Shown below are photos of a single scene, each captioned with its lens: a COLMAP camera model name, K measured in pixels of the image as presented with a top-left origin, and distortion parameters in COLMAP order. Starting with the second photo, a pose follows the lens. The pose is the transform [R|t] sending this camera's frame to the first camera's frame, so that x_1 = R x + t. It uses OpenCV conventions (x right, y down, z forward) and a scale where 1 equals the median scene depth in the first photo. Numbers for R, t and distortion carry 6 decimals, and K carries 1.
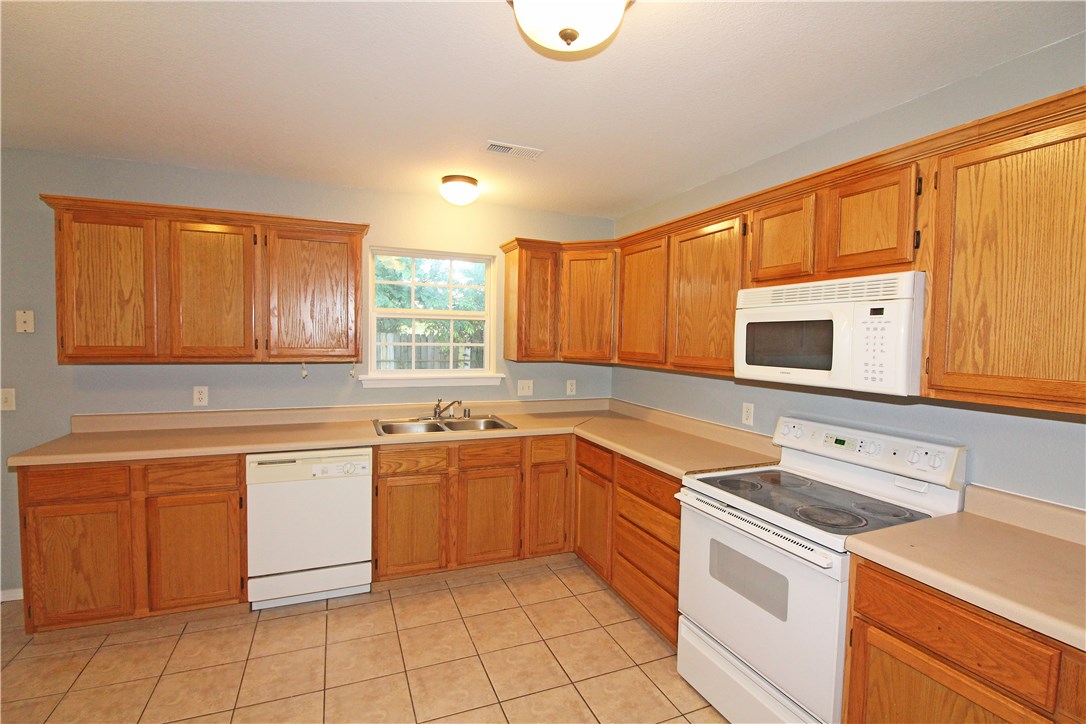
lens RADIAL K [[500.9, 0, 546.3], [0, 500.9, 361.1], [0, 0, 1]] dist [-0.009436, -0.007310]
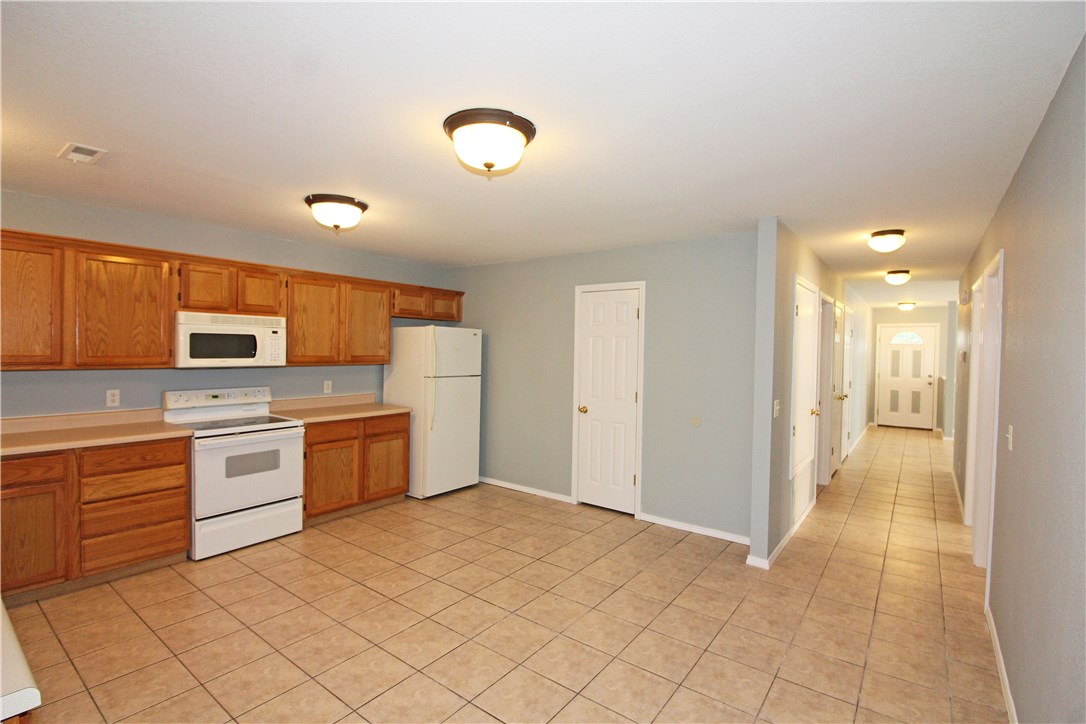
lens RADIAL K [[500.9, 0, 549.4], [0, 500.9, 362.9], [0, 0, 1]] dist [-0.009436, -0.007310]
pose [[-0.513088, -0.048577, 0.856960, -1.389642], [0.015190, 0.997727, 0.065652, -0.058887], [-0.858201, 0.046703, -0.511184, 0.724501]]
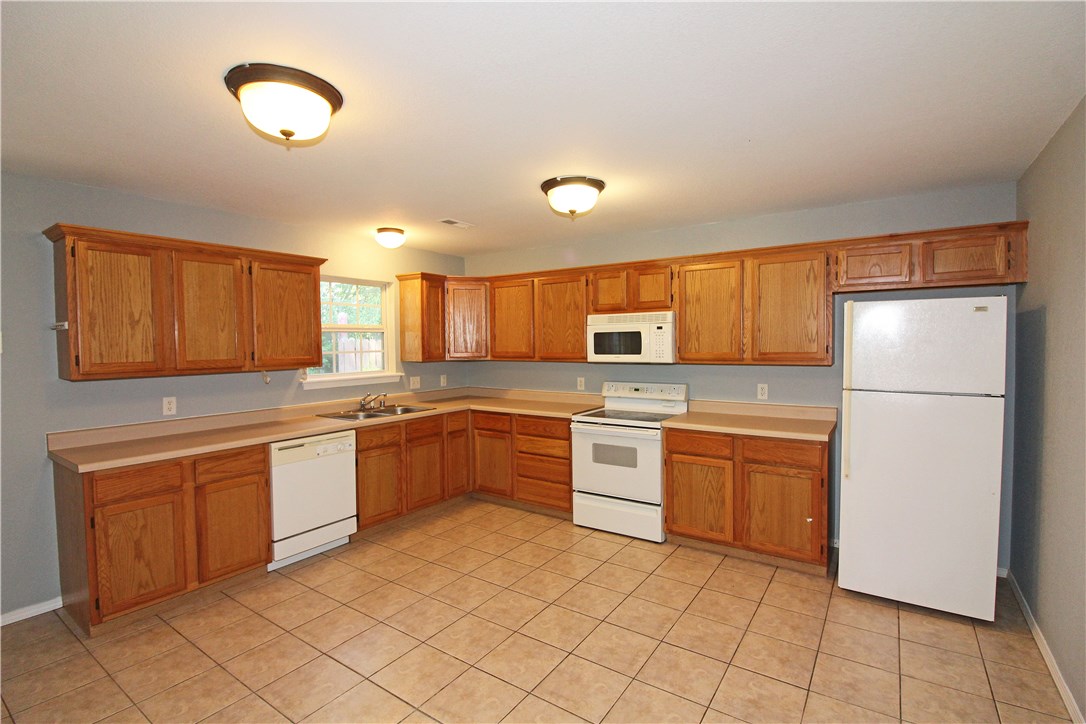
lens RADIAL K [[500.9, 0, 546.6], [0, 500.9, 358.0], [0, 0, 1]] dist [-0.009436, -0.007310]
pose [[0.838674, -0.044492, 0.542813, -0.695818], [0.051984, 0.998647, 0.001538, 0.007150], [-0.542147, 0.026927, 0.839852, -0.445570]]
